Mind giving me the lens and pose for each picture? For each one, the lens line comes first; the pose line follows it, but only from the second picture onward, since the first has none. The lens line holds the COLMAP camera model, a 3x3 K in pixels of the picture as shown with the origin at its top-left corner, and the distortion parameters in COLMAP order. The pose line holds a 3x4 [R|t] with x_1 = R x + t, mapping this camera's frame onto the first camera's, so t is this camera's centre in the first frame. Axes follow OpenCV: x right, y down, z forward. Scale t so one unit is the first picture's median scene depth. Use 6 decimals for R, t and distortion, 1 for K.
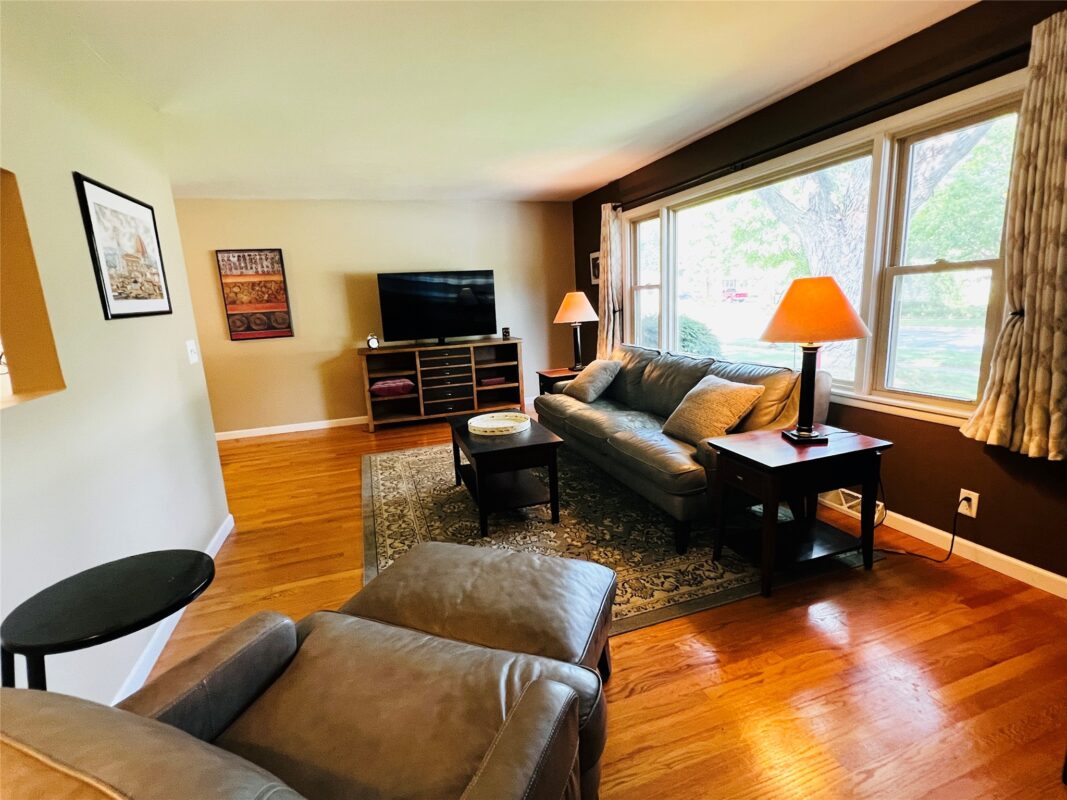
lens RADIAL K [[506.9, 0, 529.4], [0, 506.9, 401.4], [0, 0, 1]] dist [-0.001980, 0.000032]
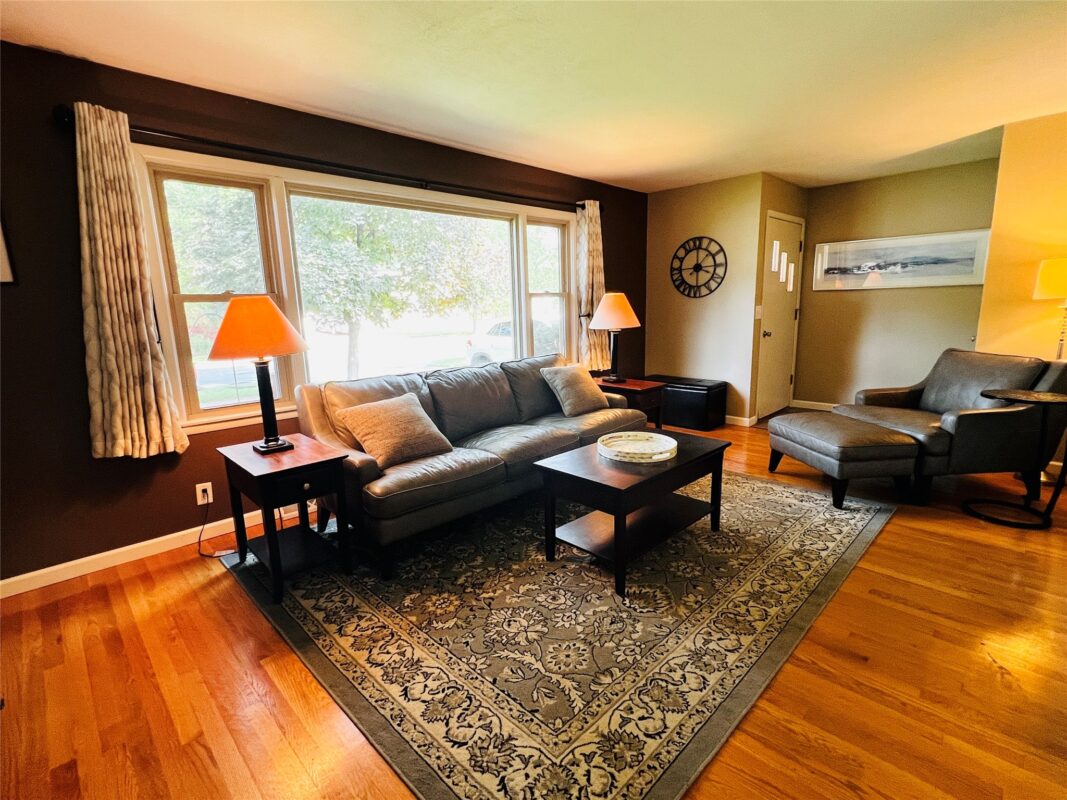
lens RADIAL K [[506.9, 0, 529.4], [0, 506.9, 401.4], [0, 0, 1]] dist [-0.001980, 0.000032]
pose [[-0.437731, -0.107989, 0.892597, -0.688364], [0.227423, 0.947179, 0.226121, -0.243362], [-0.869868, 0.301977, -0.390050, 1.425762]]
